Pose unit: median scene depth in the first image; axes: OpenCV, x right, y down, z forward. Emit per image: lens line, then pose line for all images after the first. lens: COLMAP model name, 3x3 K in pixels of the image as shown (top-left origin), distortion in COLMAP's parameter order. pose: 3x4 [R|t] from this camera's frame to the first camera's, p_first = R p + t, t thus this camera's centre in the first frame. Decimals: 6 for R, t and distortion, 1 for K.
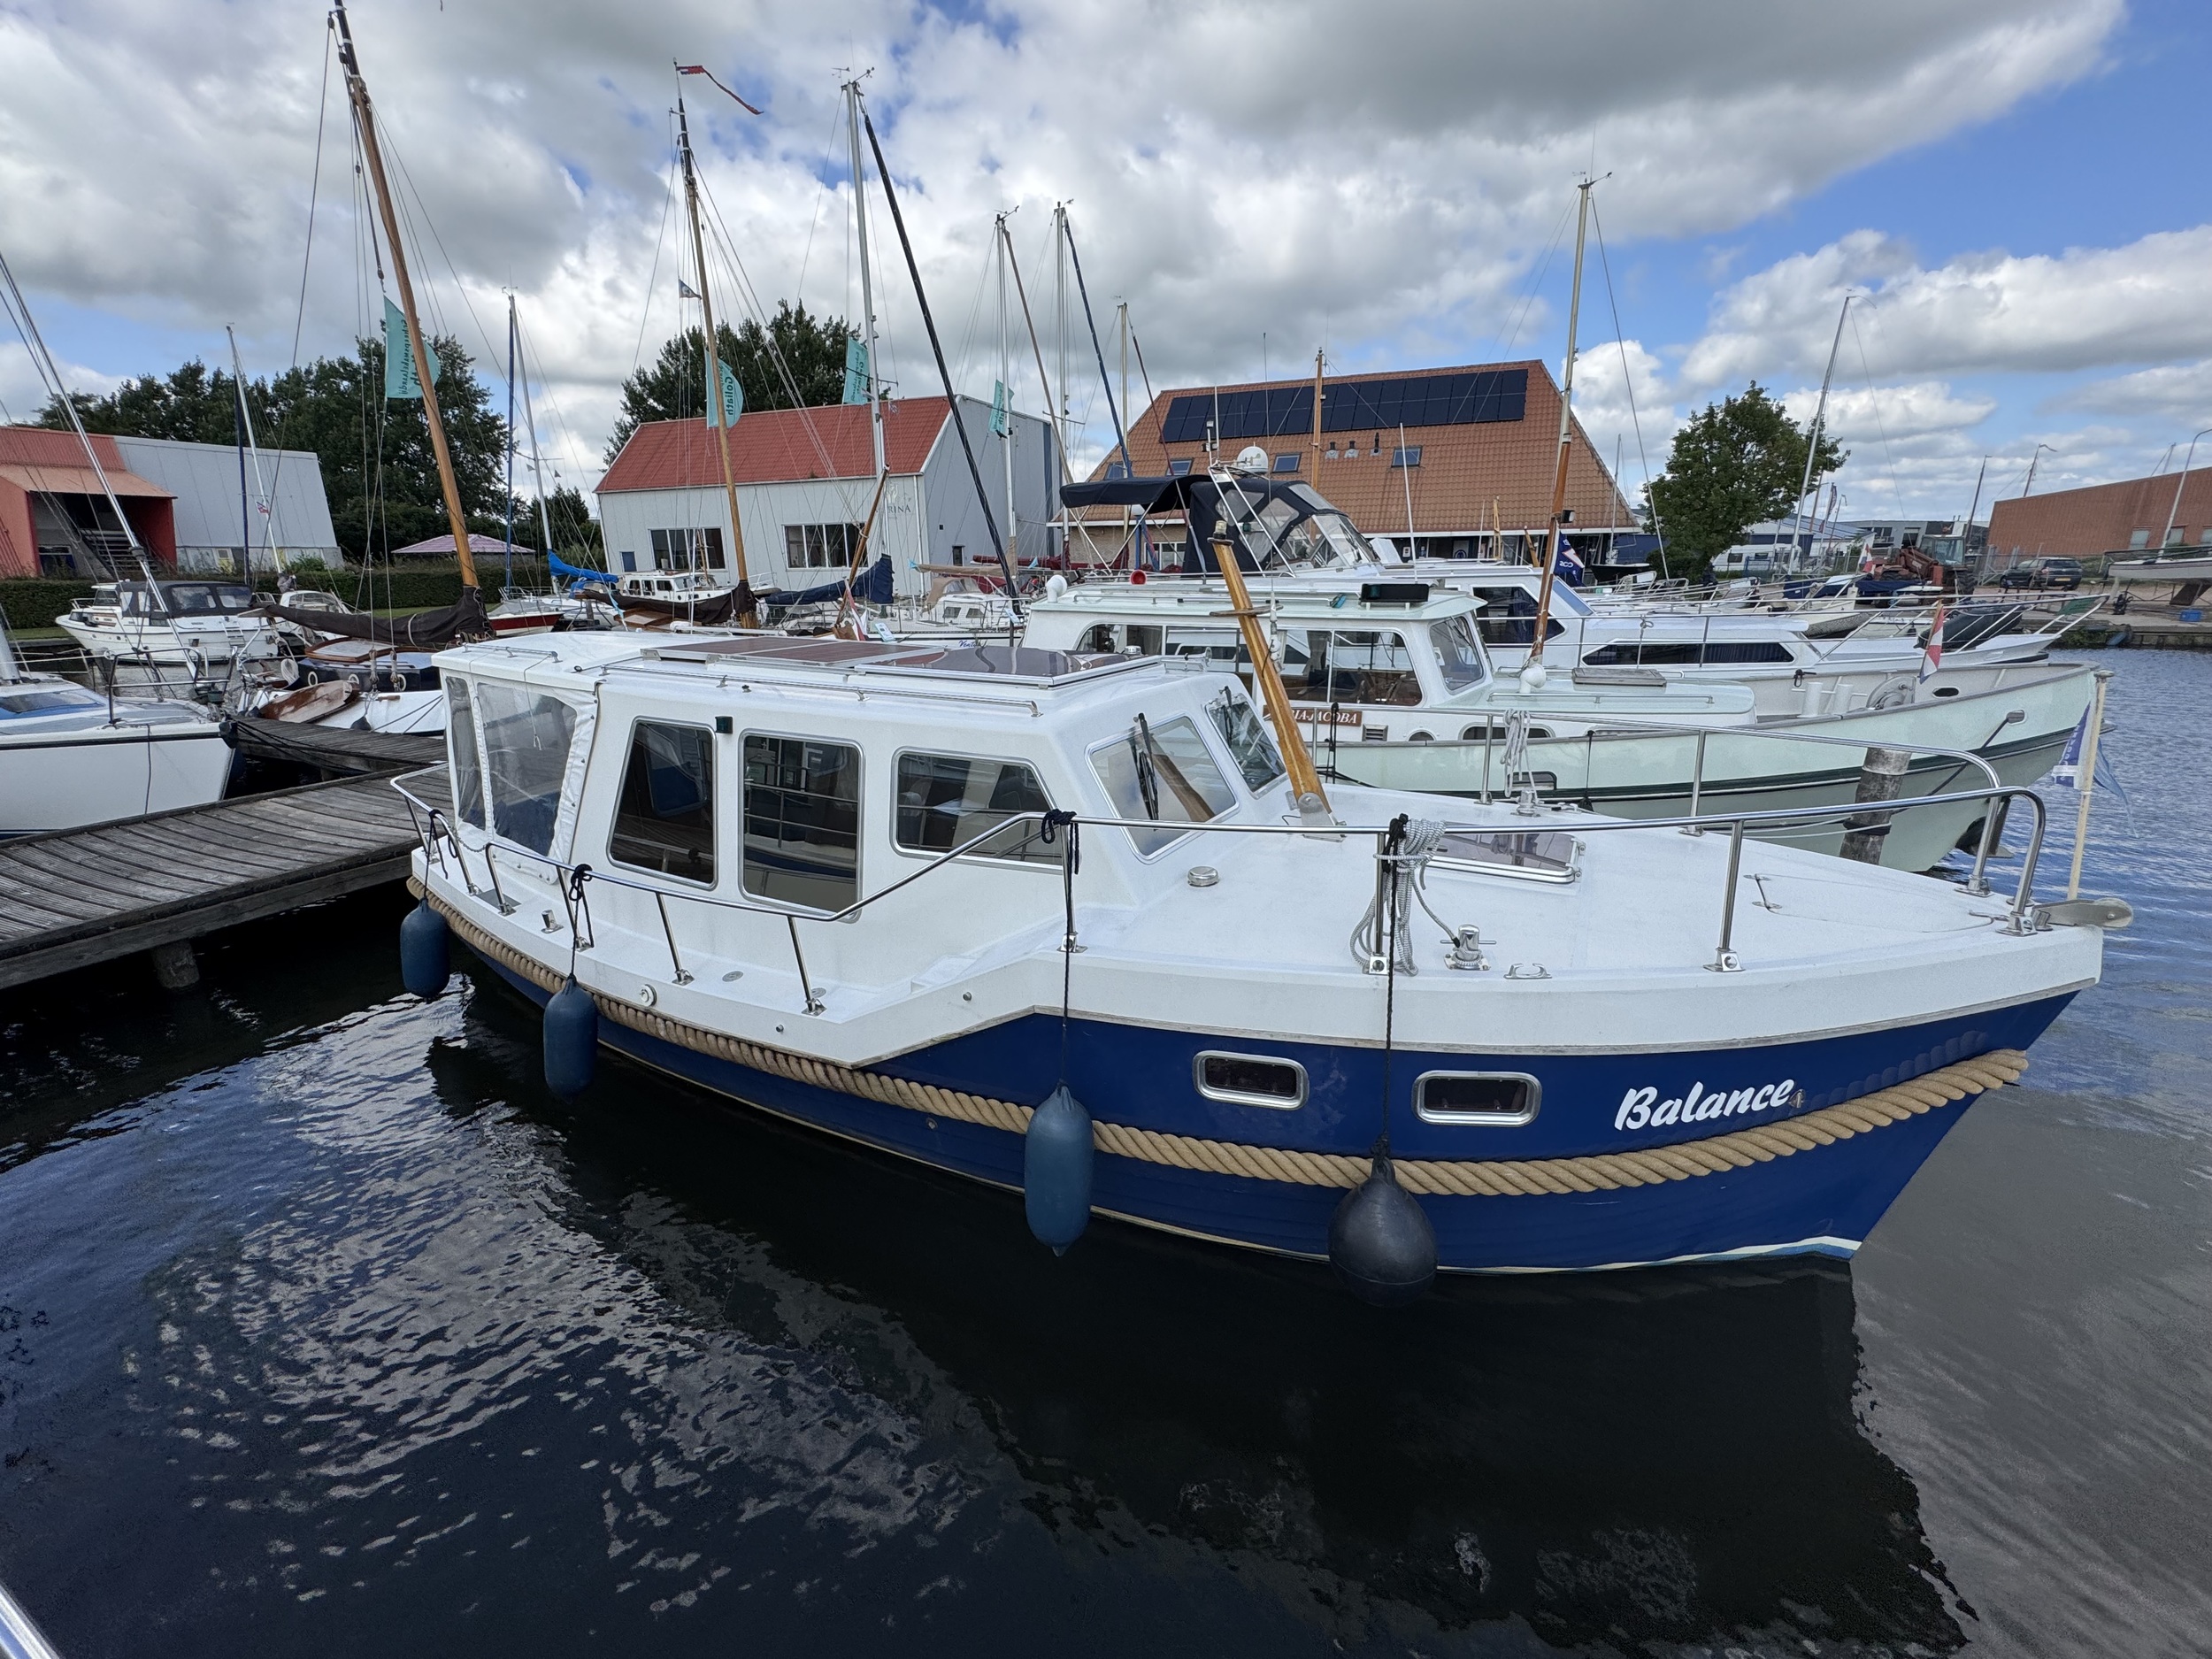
lens RADIAL K [[923.0, 0, 1102.2], [0, 923.0, 822.3], [0, 0, 1]] dist [-0.013107, 0.001272]
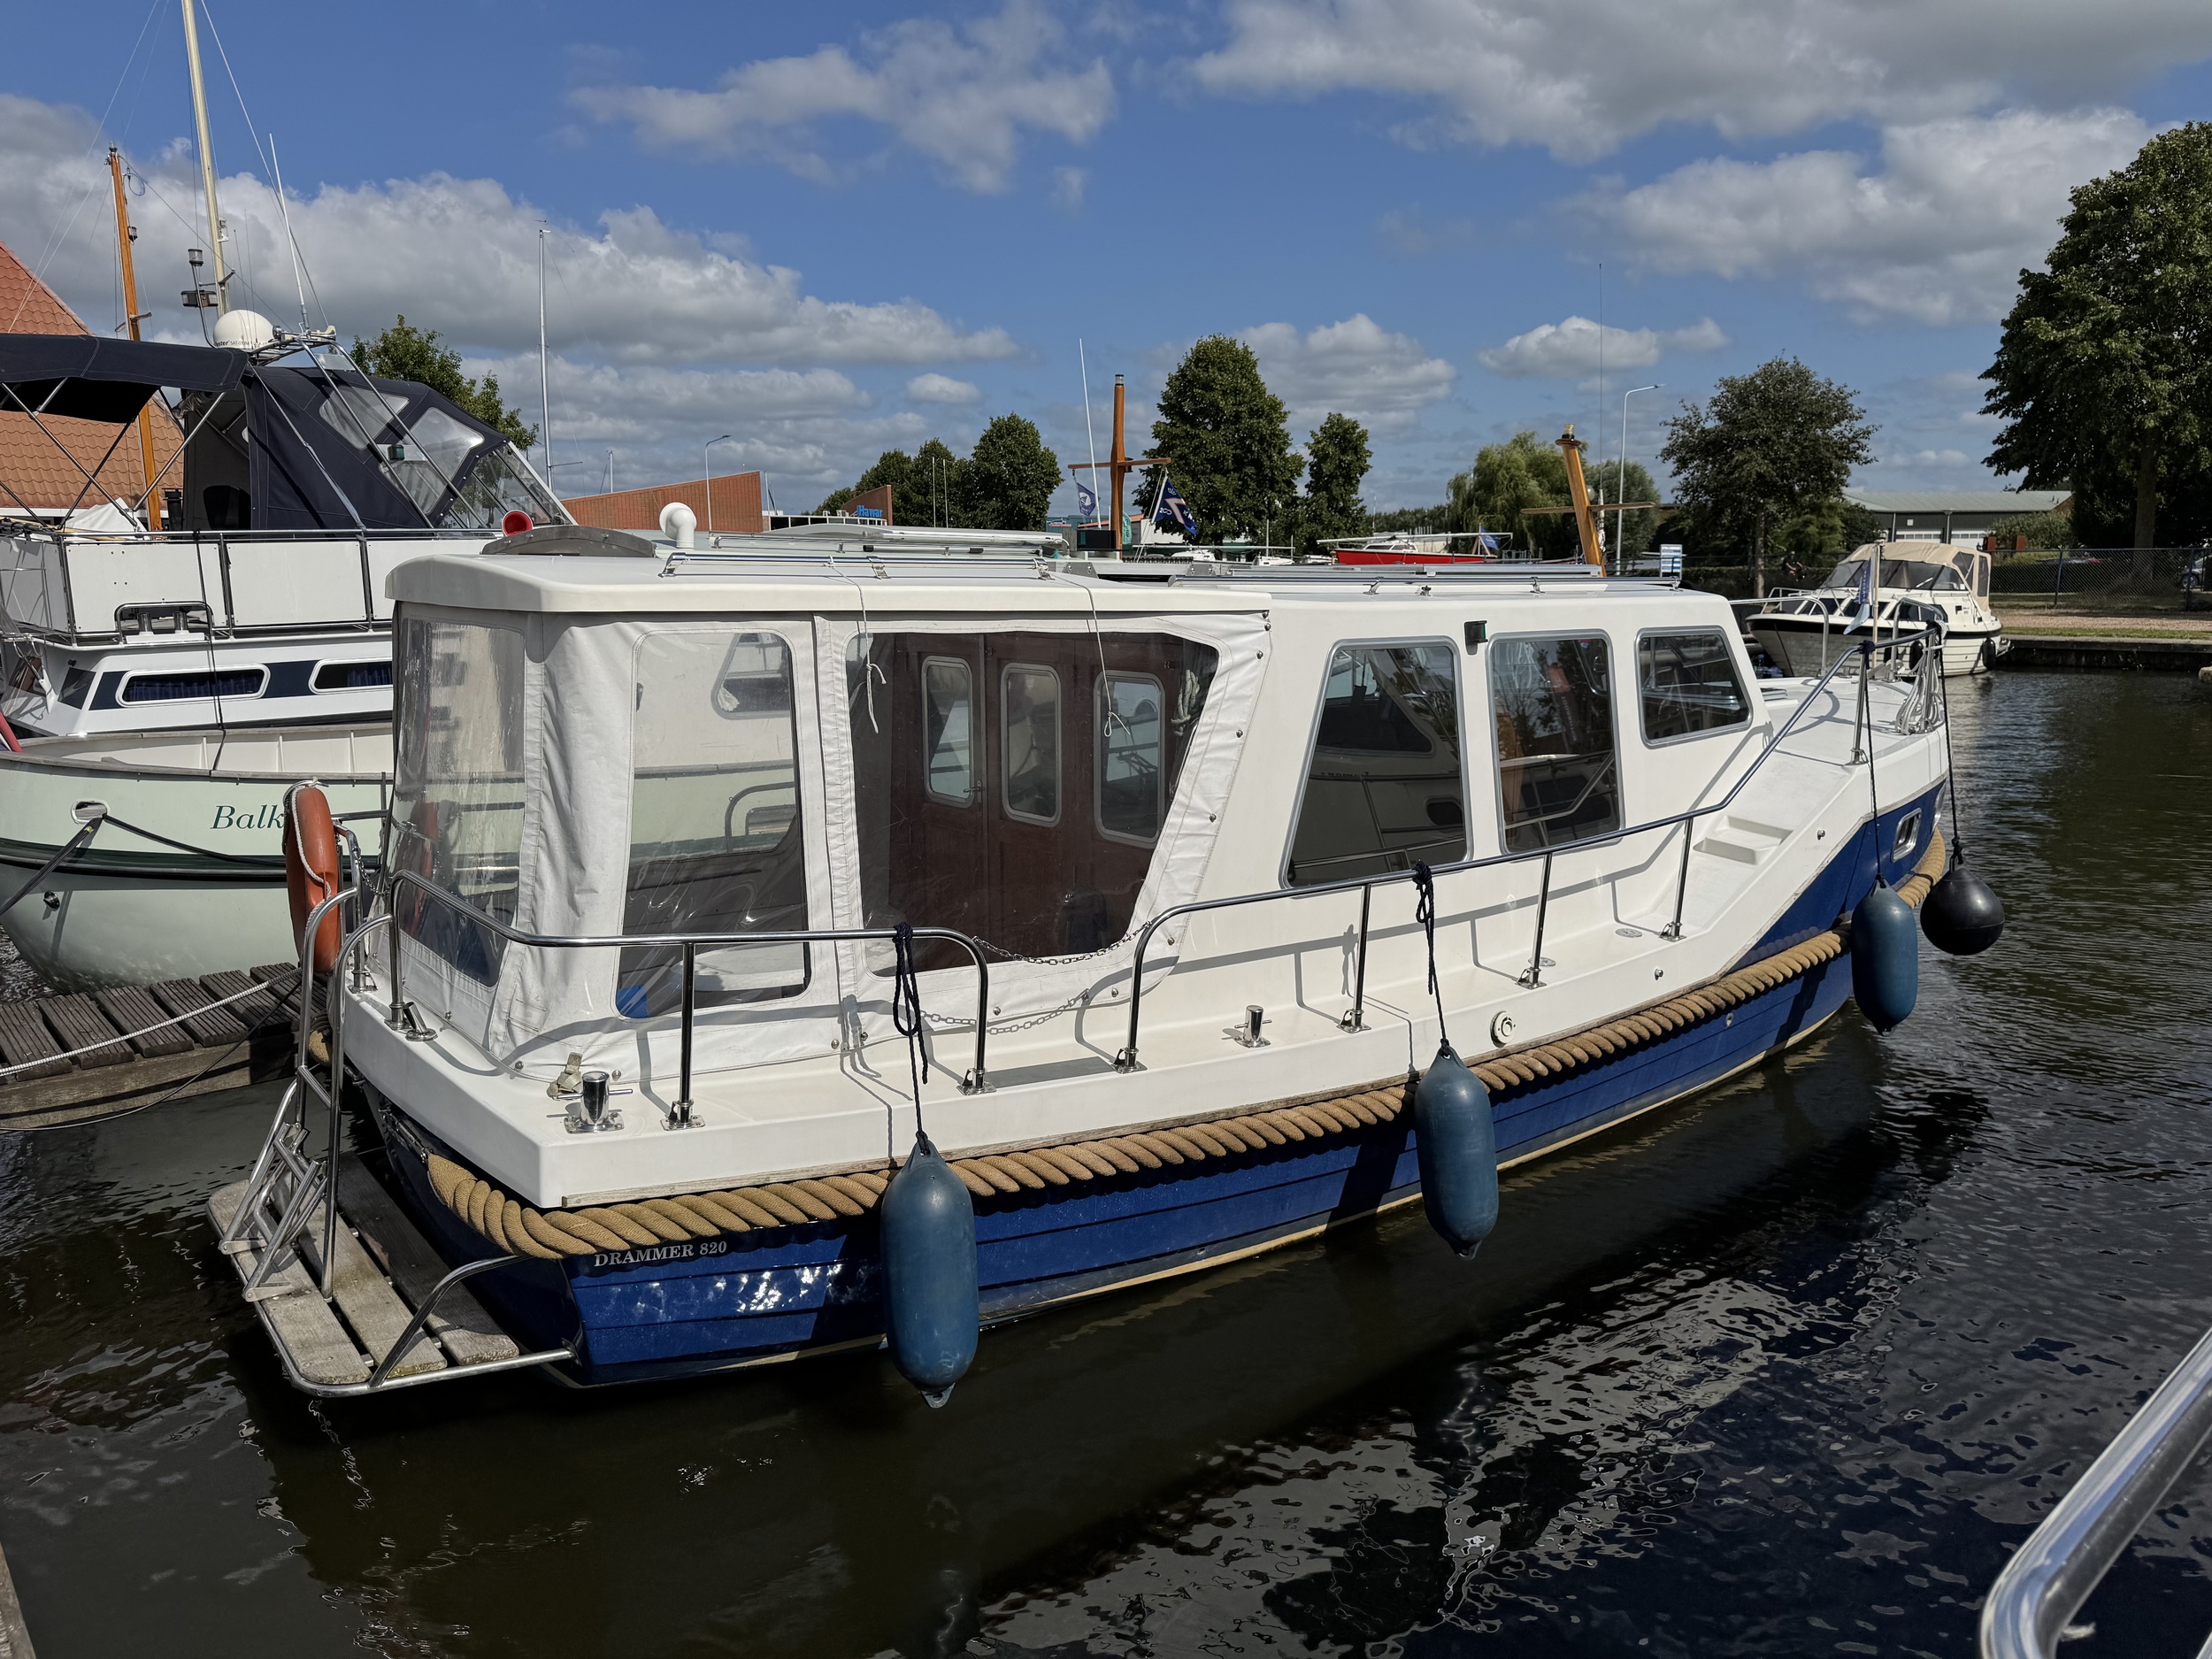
lens RADIAL K [[1530.6, 0, 1095.0], [0, 1530.6, 818.7], [0, 0, 1]] dist [0.019519, -0.009735]
pose [[0.406569, -0.134834, 0.903616, -0.565728], [0.246562, 0.968545, 0.033586, -0.026528], [-0.879721, 0.209143, 0.427025, 0.260639]]
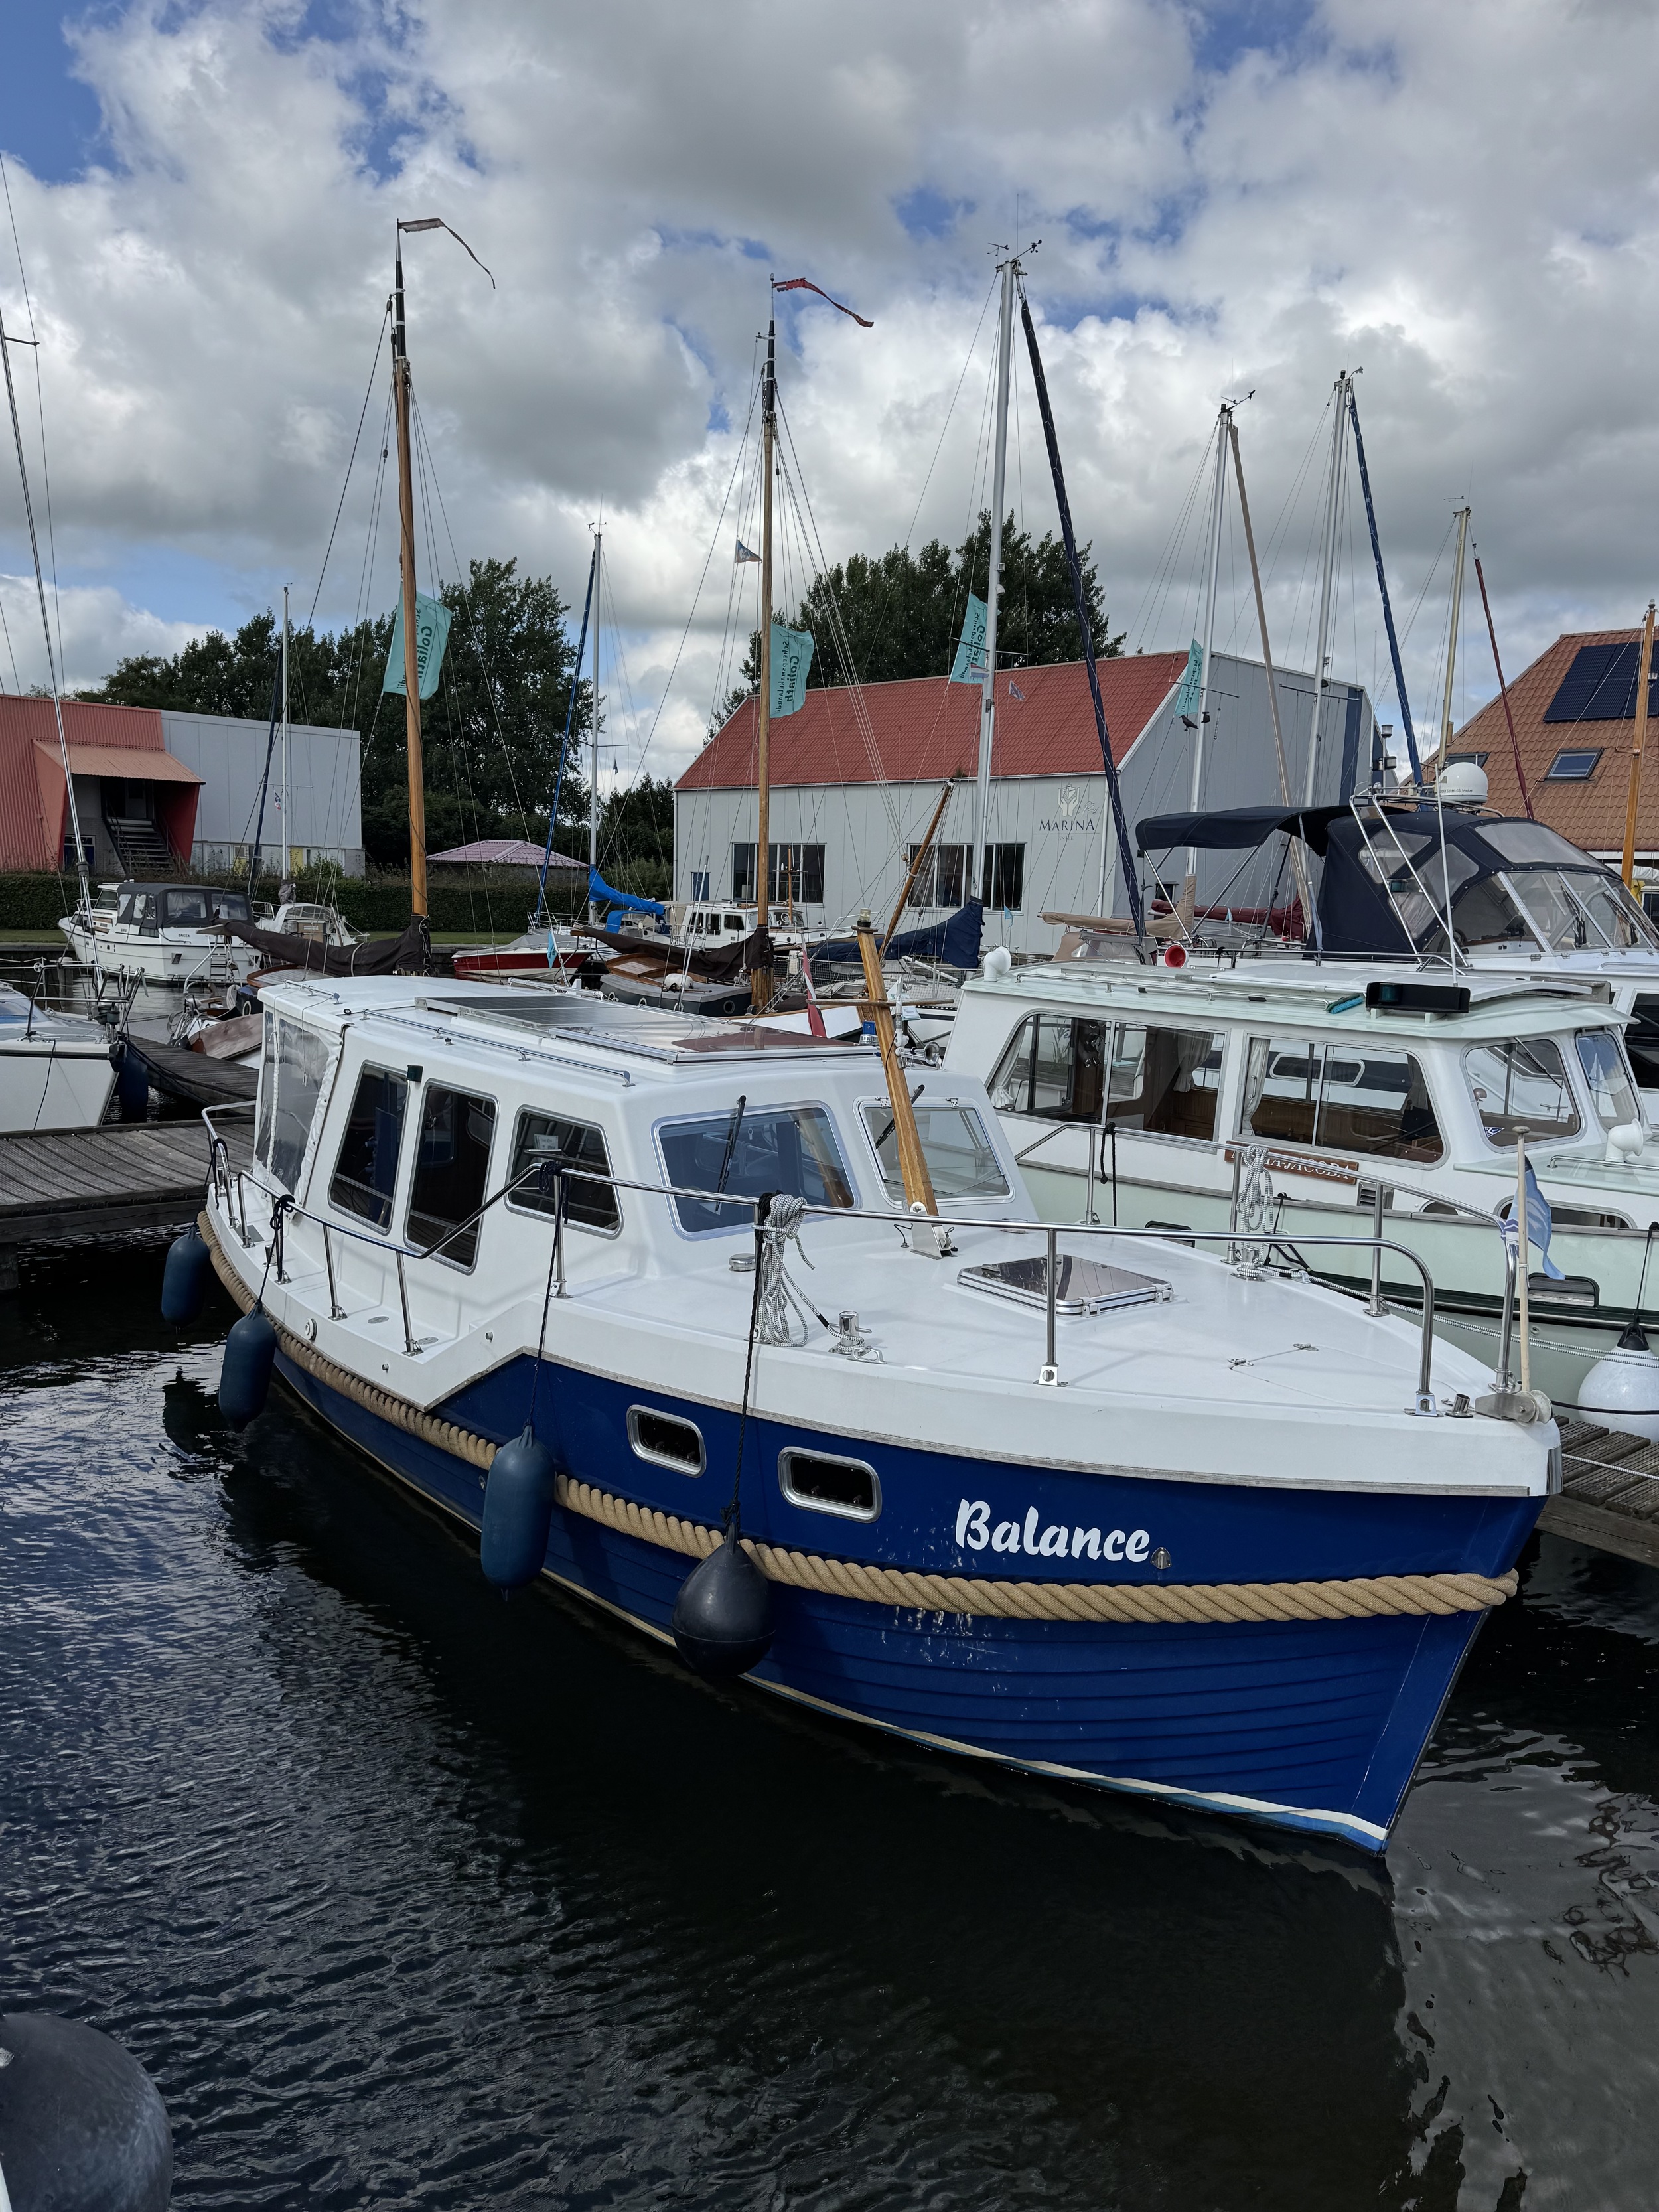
lens RADIAL K [[1600.2, 0, 824.6], [0, 1600.2, 1079.0], [0, 0, 1]] dist [0.045790, -0.074642]
pose [[0.914014, 0.088451, -0.395923, 0.242558], [-0.151825, 0.979601, -0.131648, 0.022432], [0.376202, 0.180439, 0.908798, -0.154132]]
